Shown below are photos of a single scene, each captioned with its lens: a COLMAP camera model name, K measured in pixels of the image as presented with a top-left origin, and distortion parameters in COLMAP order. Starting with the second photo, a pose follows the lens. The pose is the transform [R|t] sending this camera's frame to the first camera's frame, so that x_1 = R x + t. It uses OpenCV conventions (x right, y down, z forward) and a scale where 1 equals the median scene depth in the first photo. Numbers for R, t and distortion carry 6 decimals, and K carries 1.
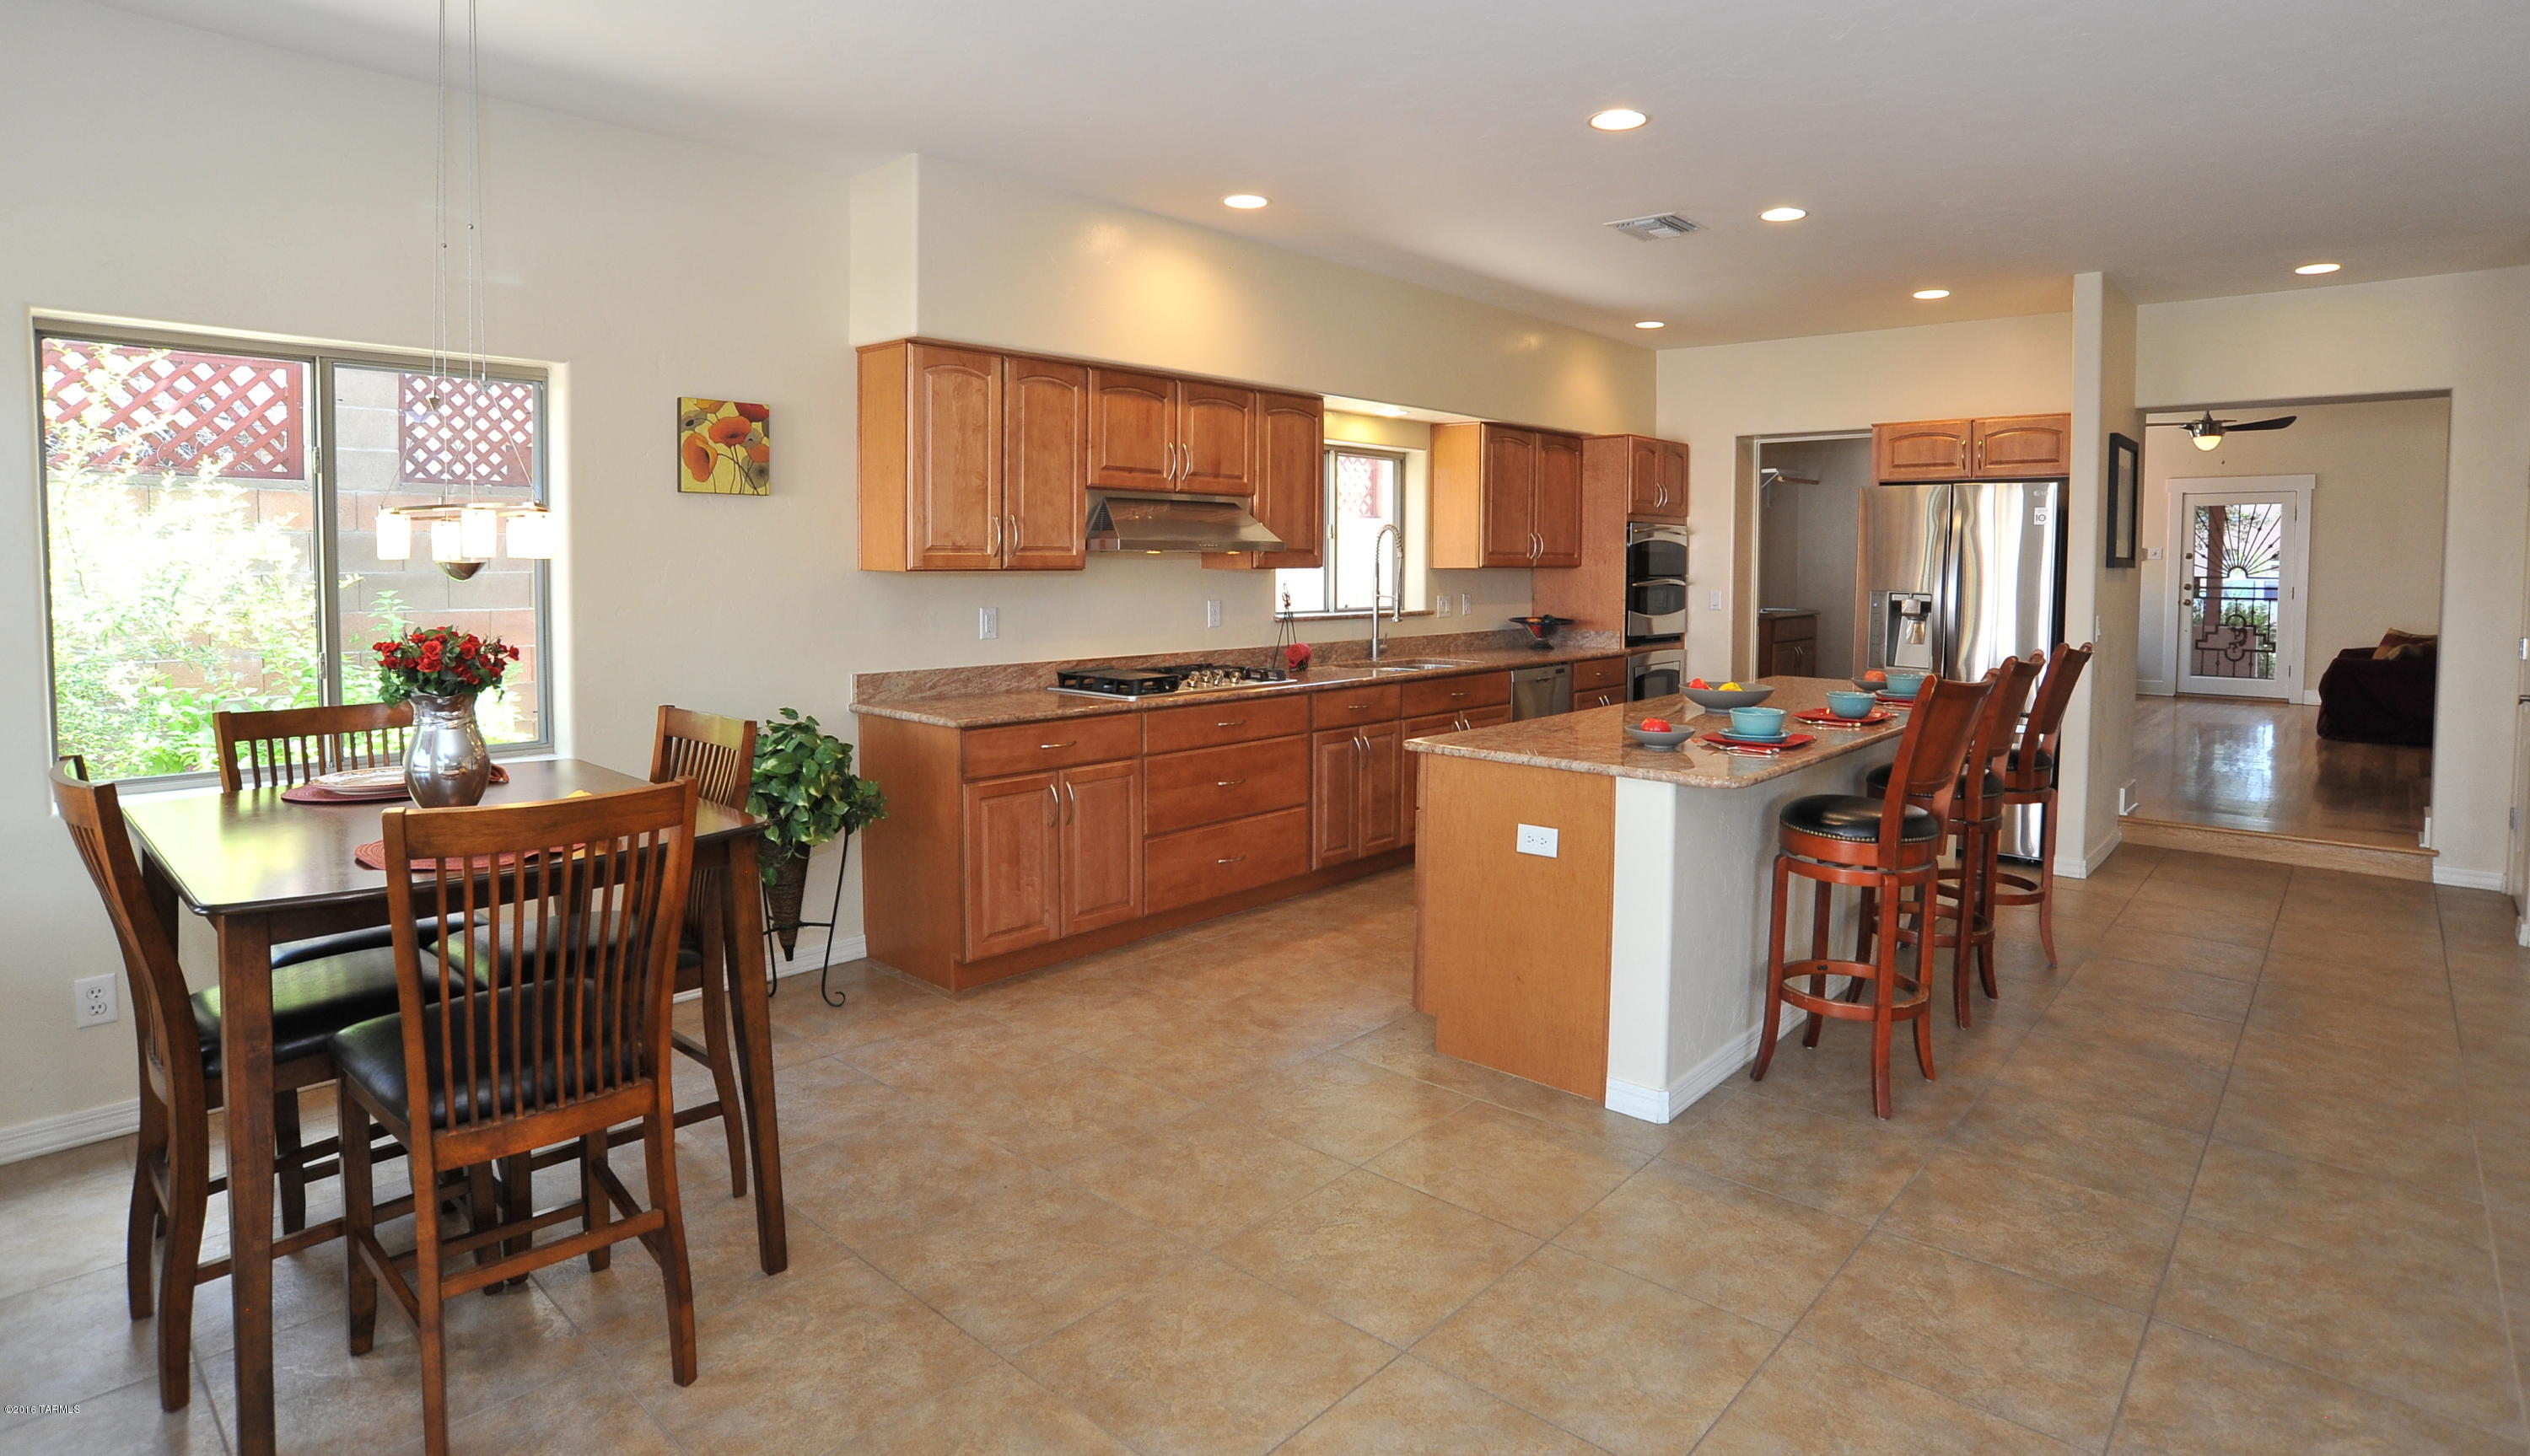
lens RADIAL K [[1311.8, 0, 1327.3], [0, 1311.8, 609.2], [0, 0, 1]] dist [-0.003608, 0.000940]
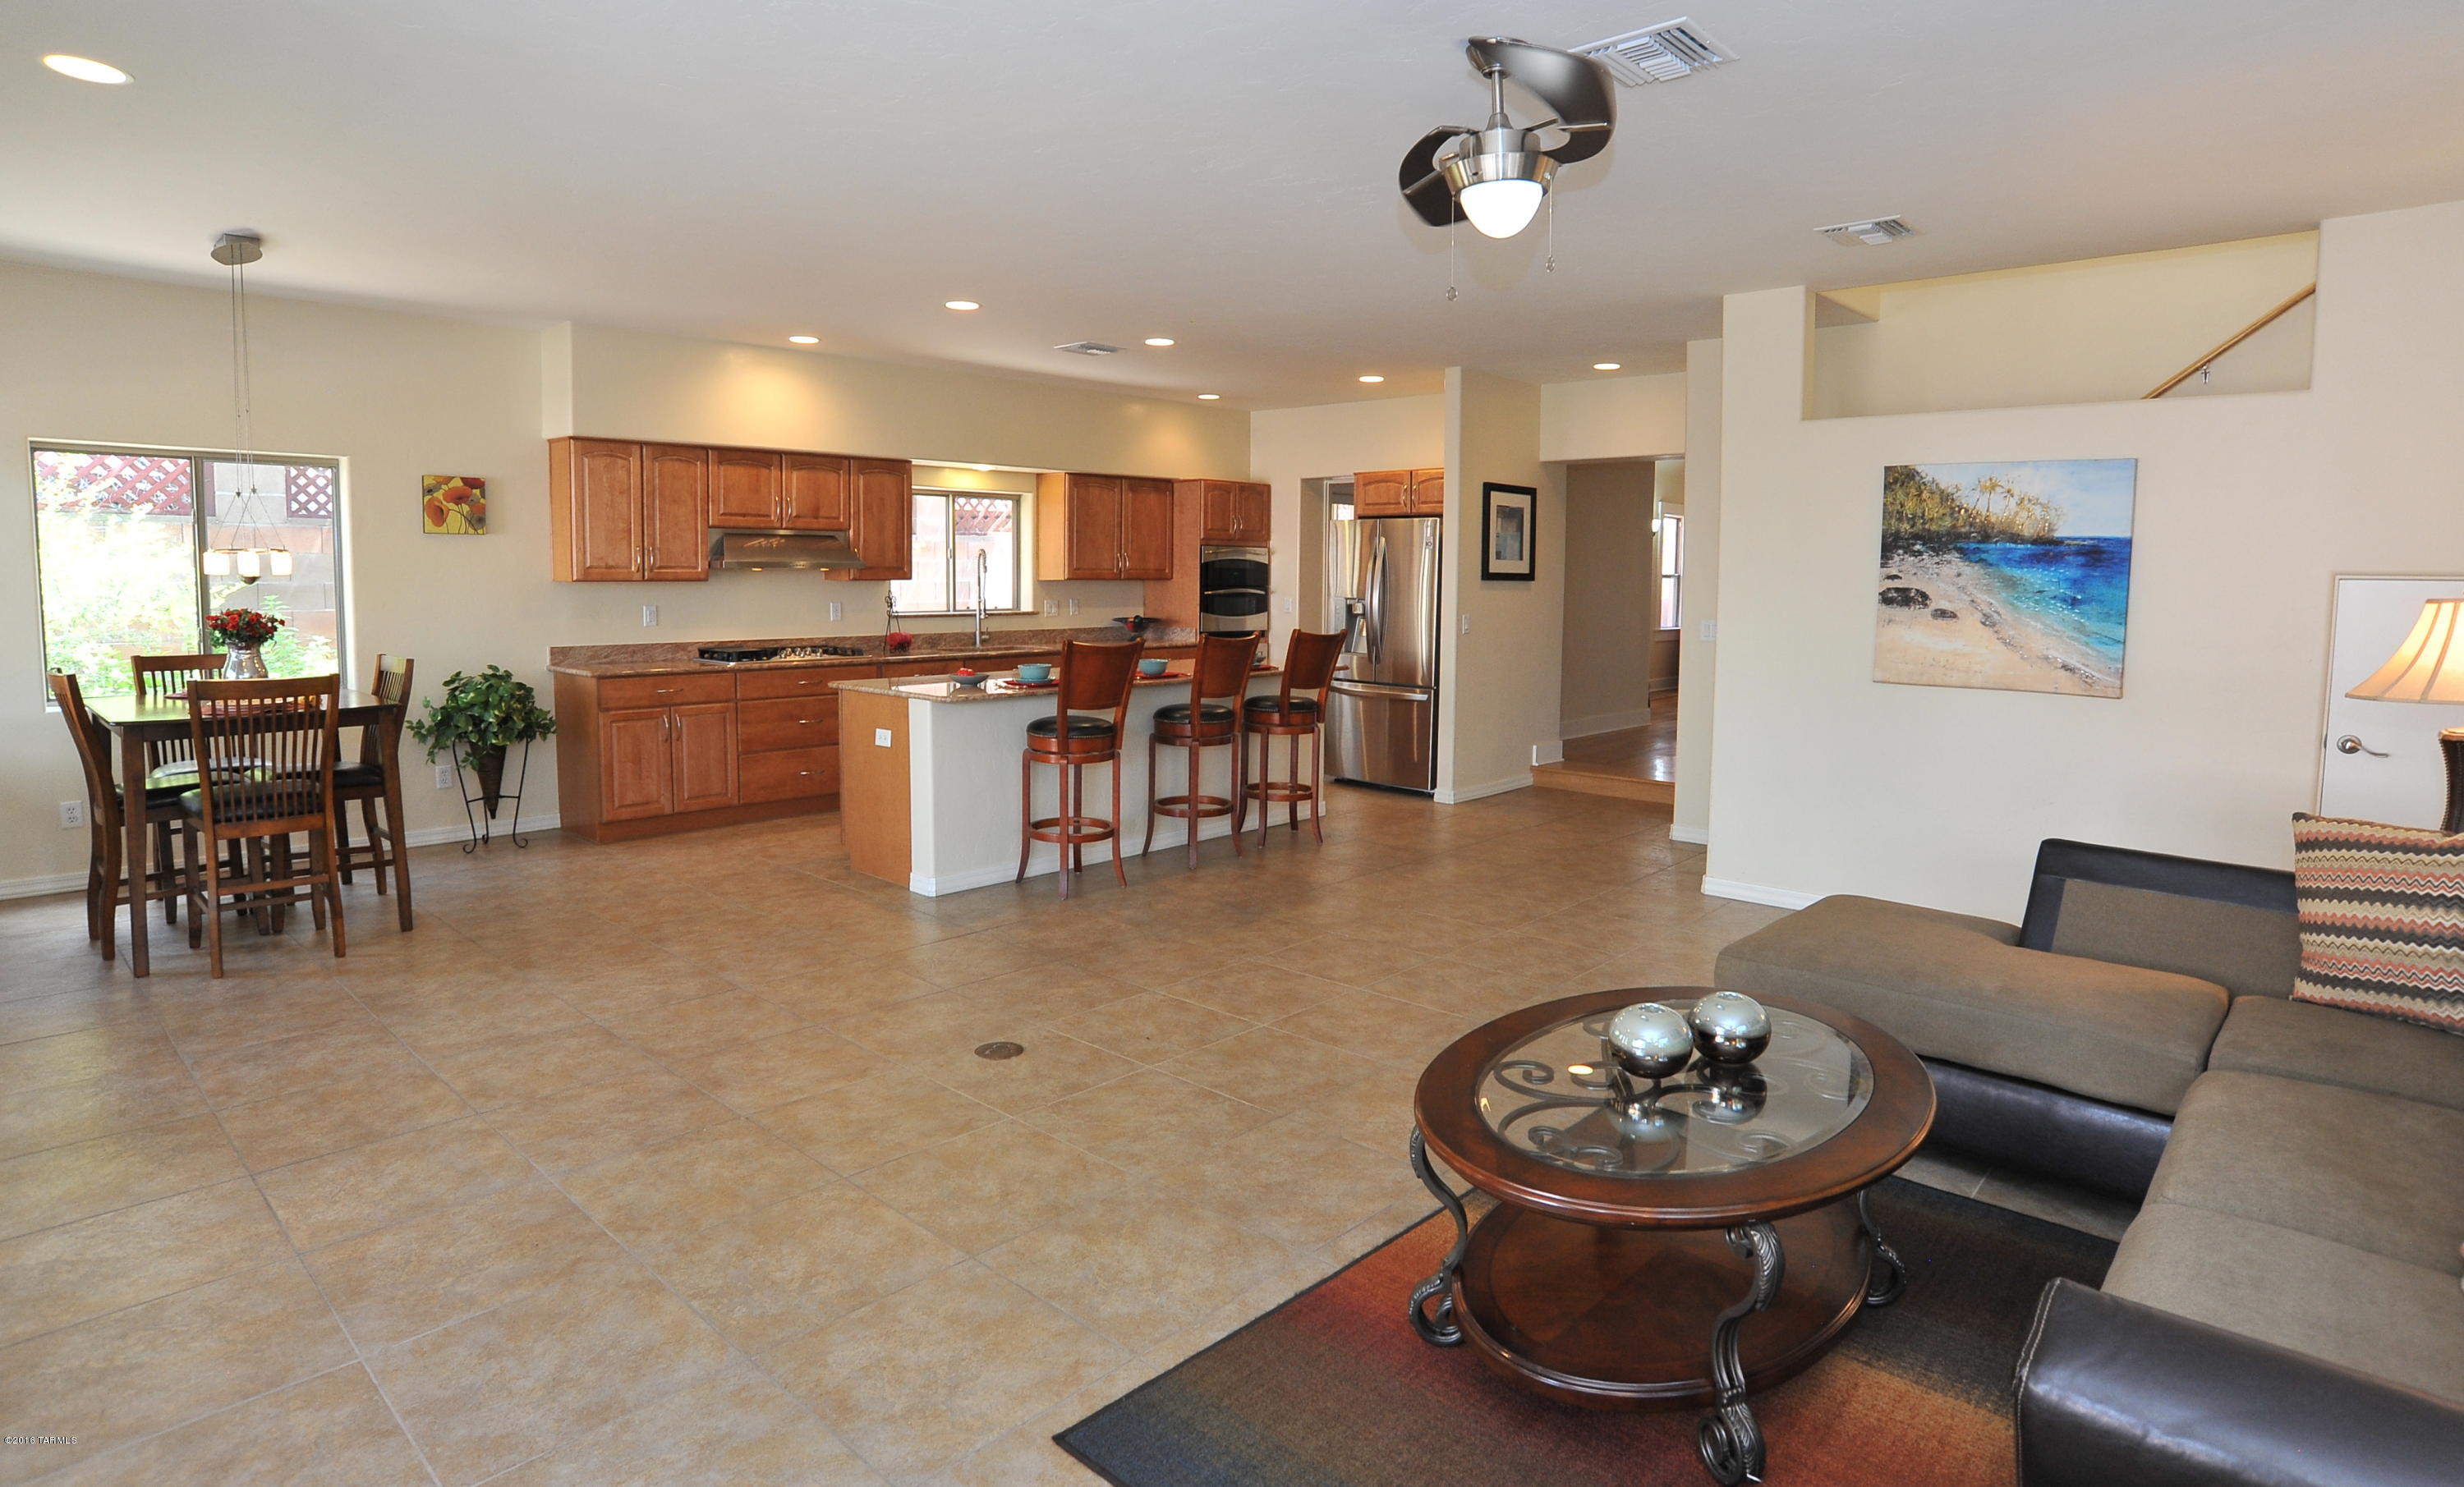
lens RADIAL K [[1316.3, 0, 1231.5], [0, 1316.3, 649.5], [0, 0, 1]] dist [0.000006, 0.023713]
pose [[0.999261, 0.002432, -0.038348, 0.500872], [-0.001609, 0.999768, 0.021478, 0.016379], [0.038391, -0.021401, 0.999034, -0.531834]]
